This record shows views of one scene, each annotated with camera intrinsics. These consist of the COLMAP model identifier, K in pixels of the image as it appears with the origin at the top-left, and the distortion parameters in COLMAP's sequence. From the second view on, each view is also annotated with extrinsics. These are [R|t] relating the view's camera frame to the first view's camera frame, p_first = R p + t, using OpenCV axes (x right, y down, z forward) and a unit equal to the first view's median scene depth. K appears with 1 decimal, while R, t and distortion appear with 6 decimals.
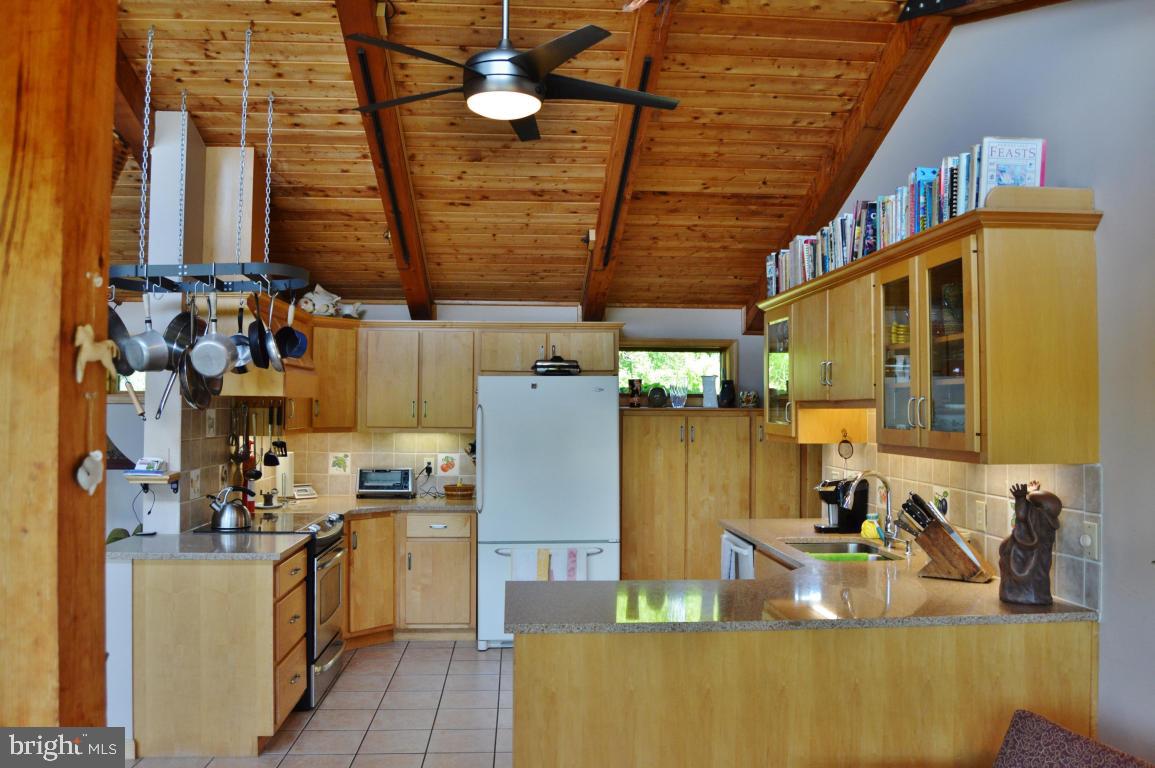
lens RADIAL K [[917.3, 0, 581.6], [0, 917.3, 381.5], [0, 0, 1]] dist [-0.081914, 0.031203]
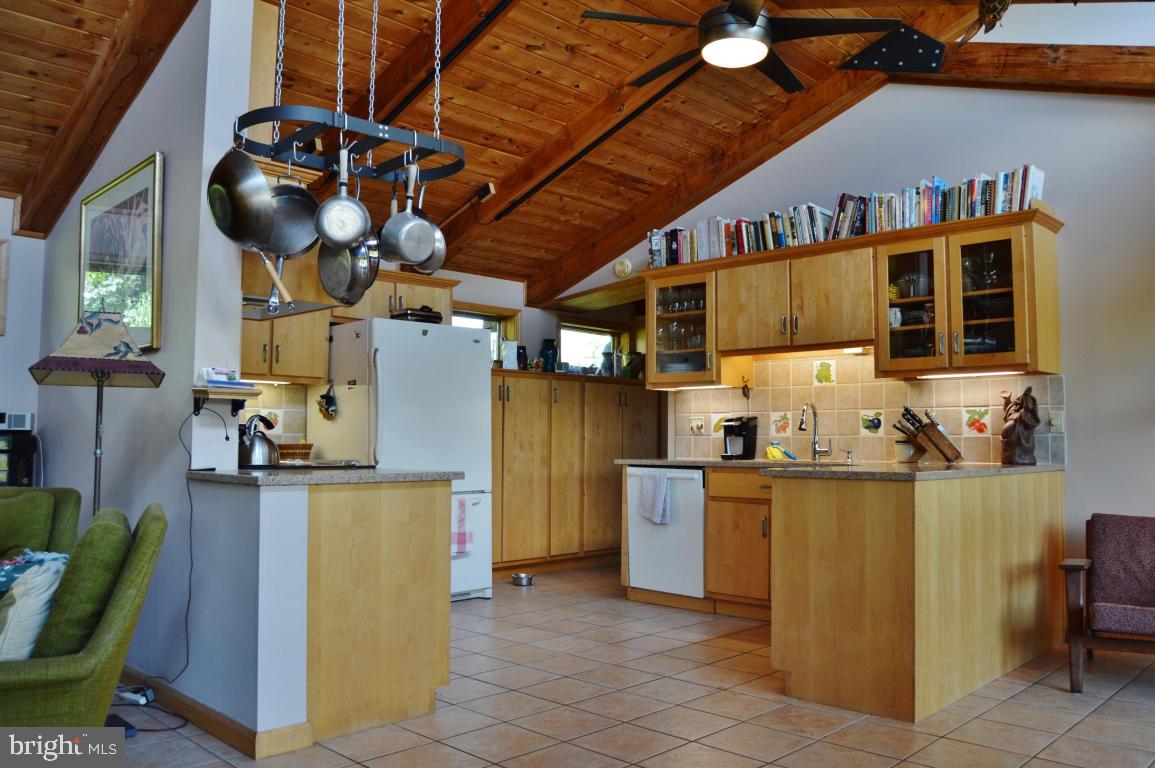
lens RADIAL K [[917.3, 0, 574.4], [0, 917.3, 388.0], [0, 0, 1]] dist [-0.081914, 0.031203]
pose [[0.745780, 0.036814, 0.665175, -0.717824], [-0.020749, 0.999271, -0.032041, 0.113568], [-0.665869, 0.010094, 0.746000, 0.222312]]
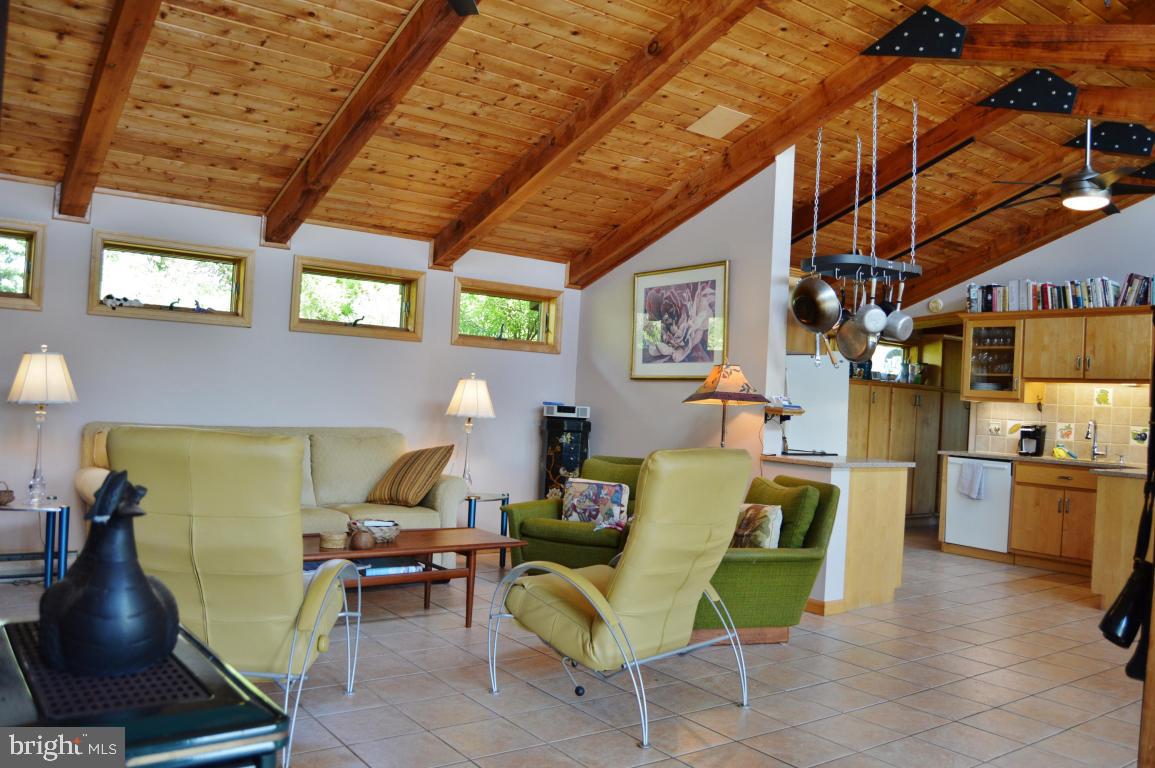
lens RADIAL K [[917.3, 0, 581.7], [0, 917.3, 388.1], [0, 0, 1]] dist [-0.081914, 0.031203]
pose [[0.838977, 0.045837, 0.542232, -1.353594], [-0.064639, 0.997786, 0.015666, 0.067401], [-0.540314, -0.048193, 0.840083, 0.044119]]
